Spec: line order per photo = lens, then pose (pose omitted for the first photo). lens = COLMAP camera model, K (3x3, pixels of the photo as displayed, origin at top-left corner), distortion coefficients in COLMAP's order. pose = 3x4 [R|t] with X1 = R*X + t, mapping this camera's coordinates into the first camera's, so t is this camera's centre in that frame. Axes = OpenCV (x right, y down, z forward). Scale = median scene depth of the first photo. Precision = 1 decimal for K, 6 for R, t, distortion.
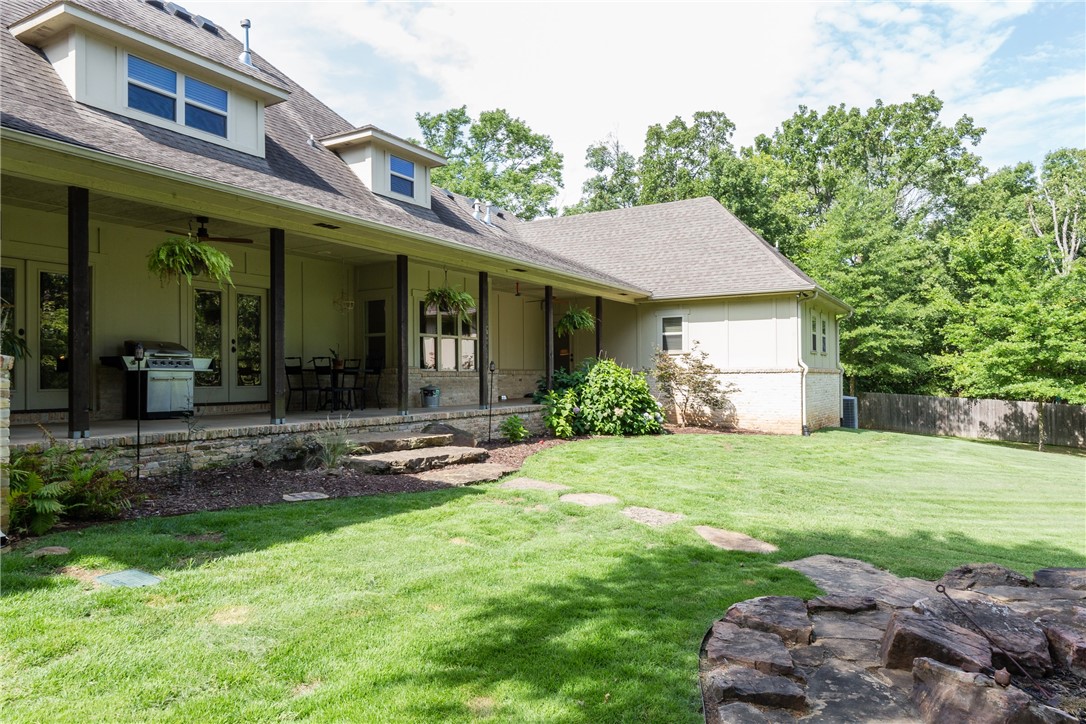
lens RADIAL K [[694.2, 0, 544.2], [0, 694.2, 370.5], [0, 0, 1]] dist [-0.000895, 0.000653]
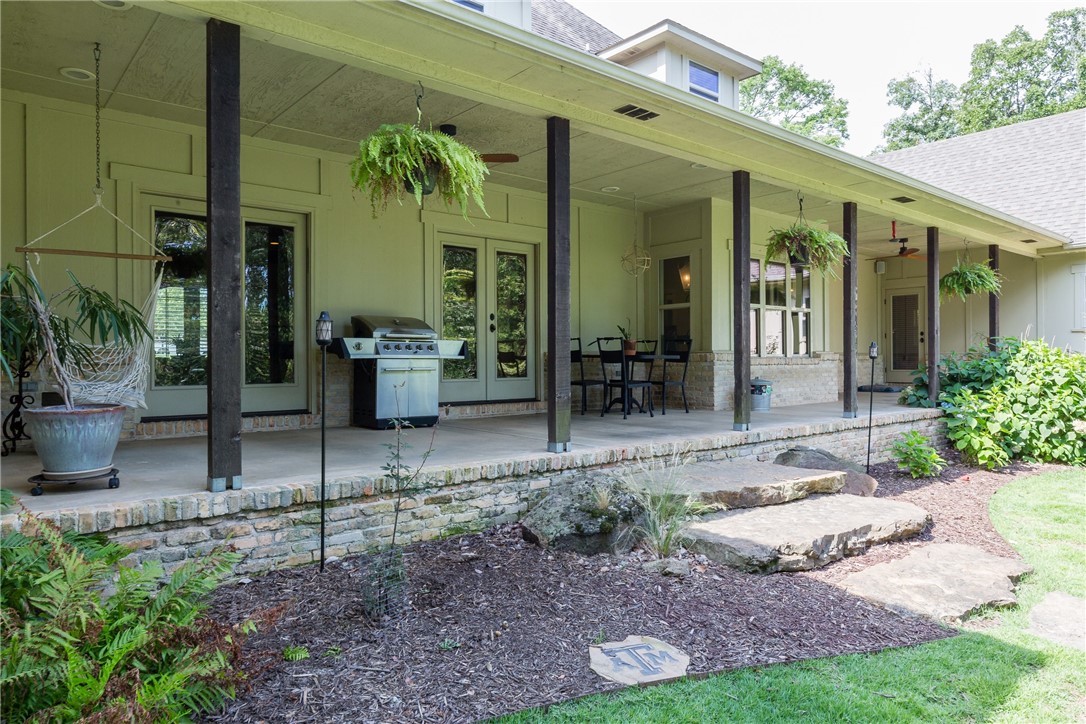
lens RADIAL K [[704.0, 0, 543.0], [0, 704.0, 362.0], [0, 0, 1]] dist [0.002482, -0.000323]
pose [[0.938207, 0.005660, -0.346028, -0.127334], [-0.000703, 0.999895, 0.014449, -0.004638], [0.346074, -0.013313, 0.938113, 0.291777]]
